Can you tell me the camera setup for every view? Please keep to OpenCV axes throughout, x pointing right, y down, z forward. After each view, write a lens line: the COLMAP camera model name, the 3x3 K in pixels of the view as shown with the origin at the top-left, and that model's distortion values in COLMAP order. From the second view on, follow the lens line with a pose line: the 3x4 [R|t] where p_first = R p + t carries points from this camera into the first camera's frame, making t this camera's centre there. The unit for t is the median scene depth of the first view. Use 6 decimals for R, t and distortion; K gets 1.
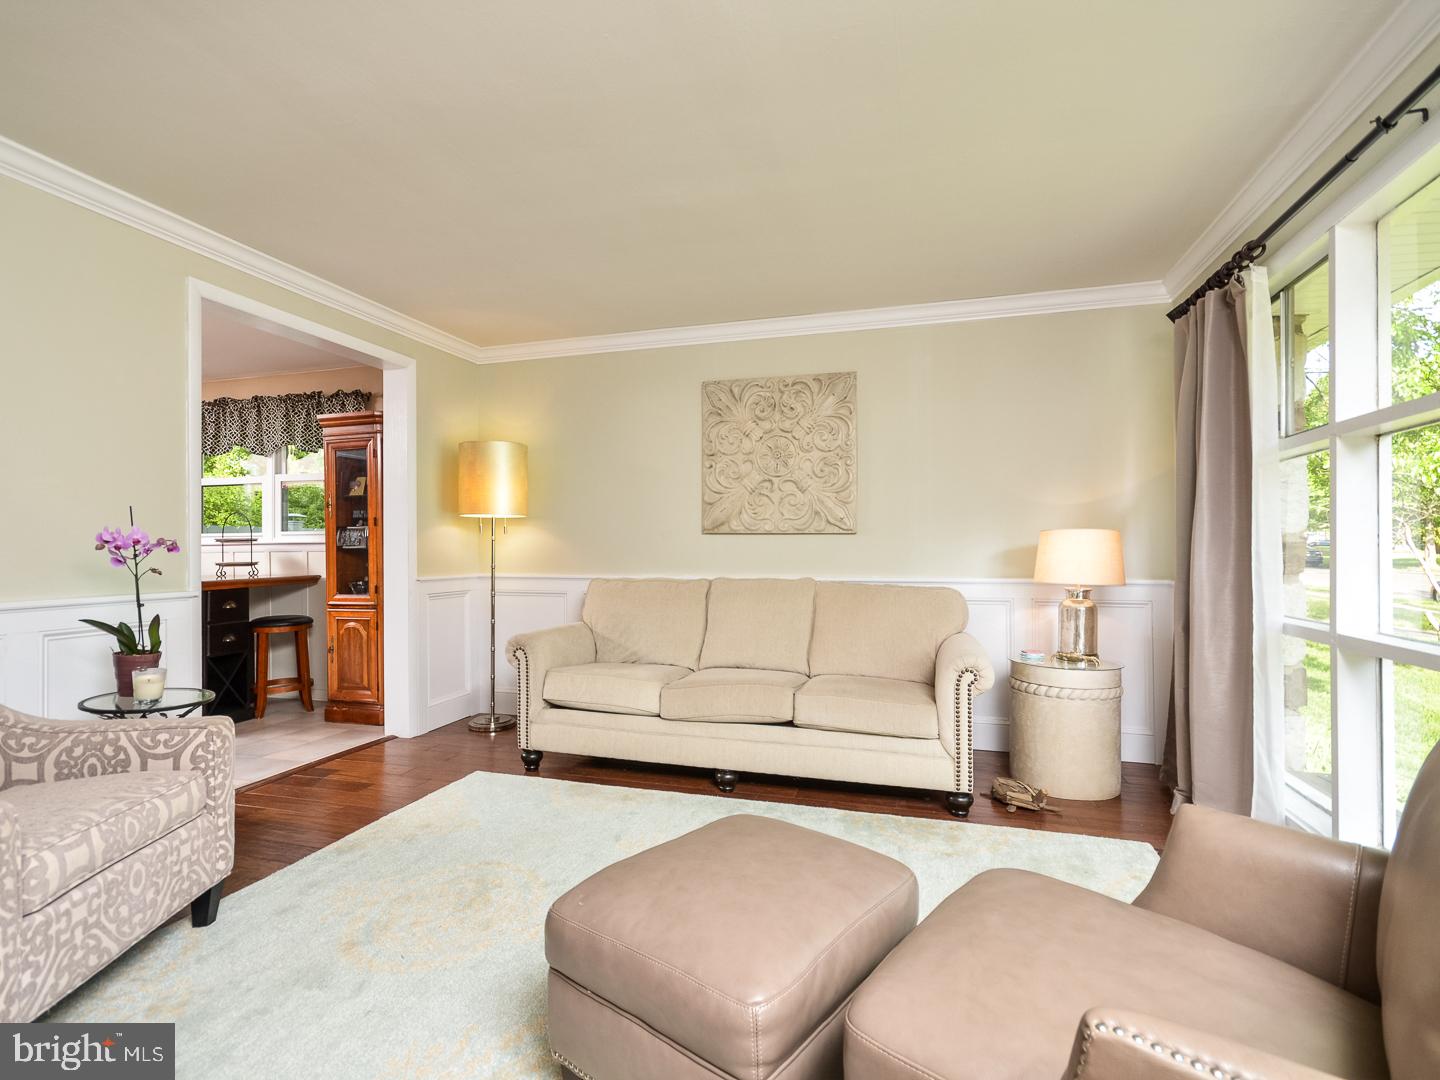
lens RADIAL K [[629.1, 0, 720.0], [0, 629.1, 540.0], [0, 0, 1]] dist [0.015352, 0.000400]
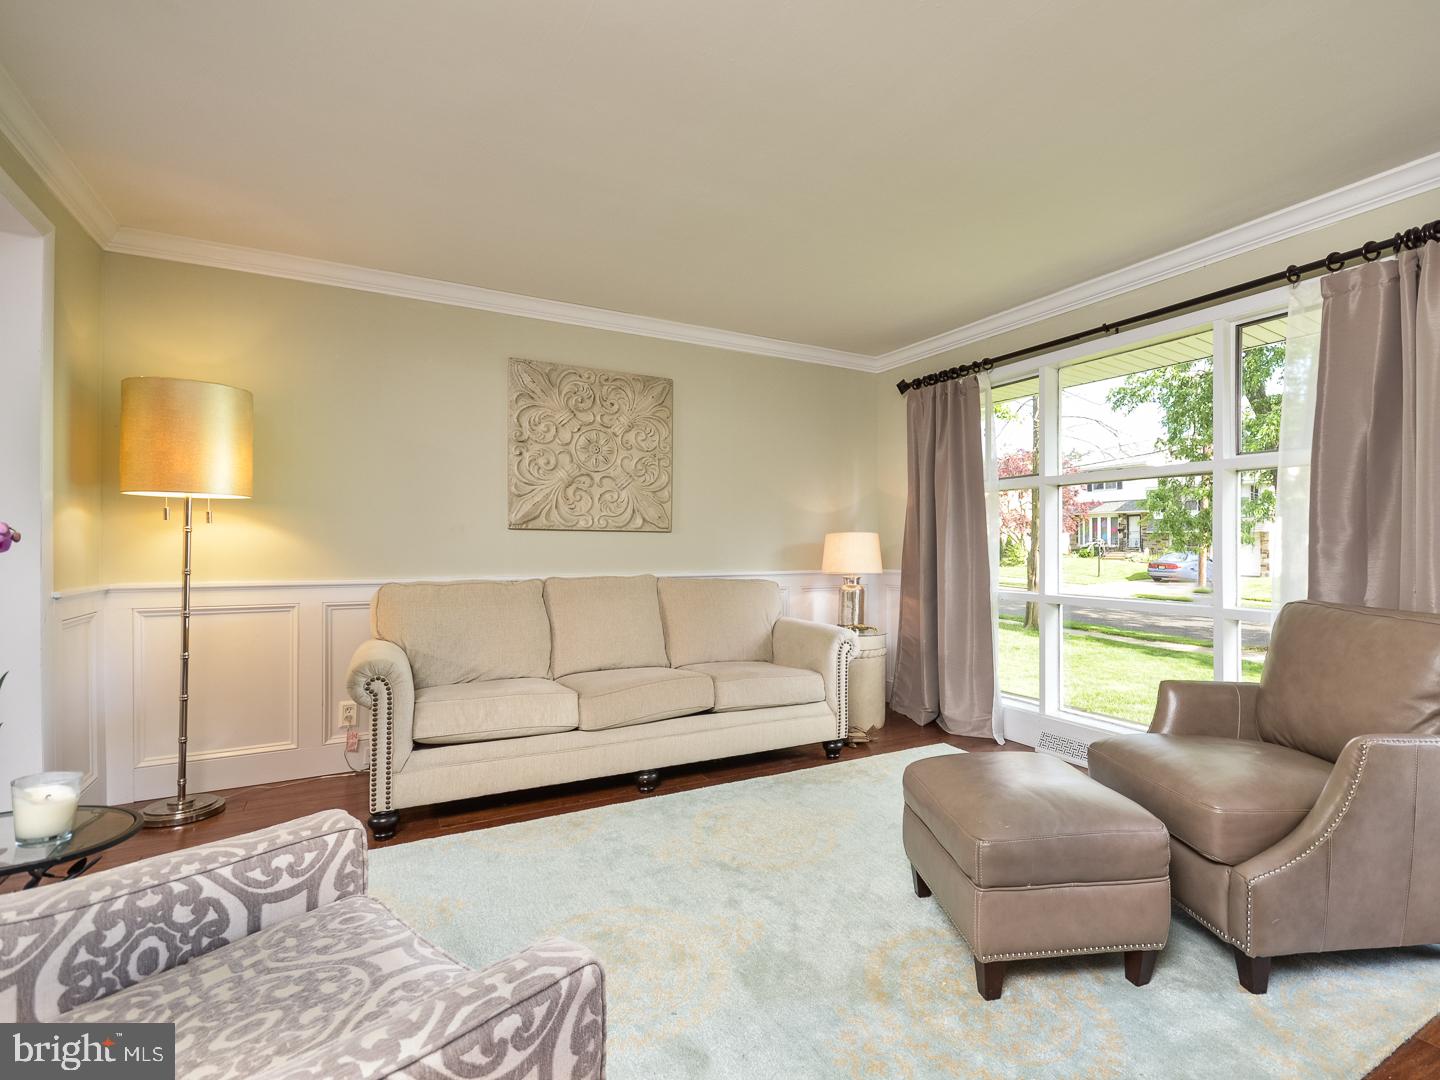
lens RADIAL K [[655.1, 0, 720.0], [0, 655.1, 540.0], [0, 0, 1]] dist [0.038046, -0.013584]
pose [[0.742818, 0.009413, 0.669427, -0.564883], [-0.013520, 0.999908, 0.000943, 0.001314], [-0.669356, -0.009751, 0.742877, 0.151322]]
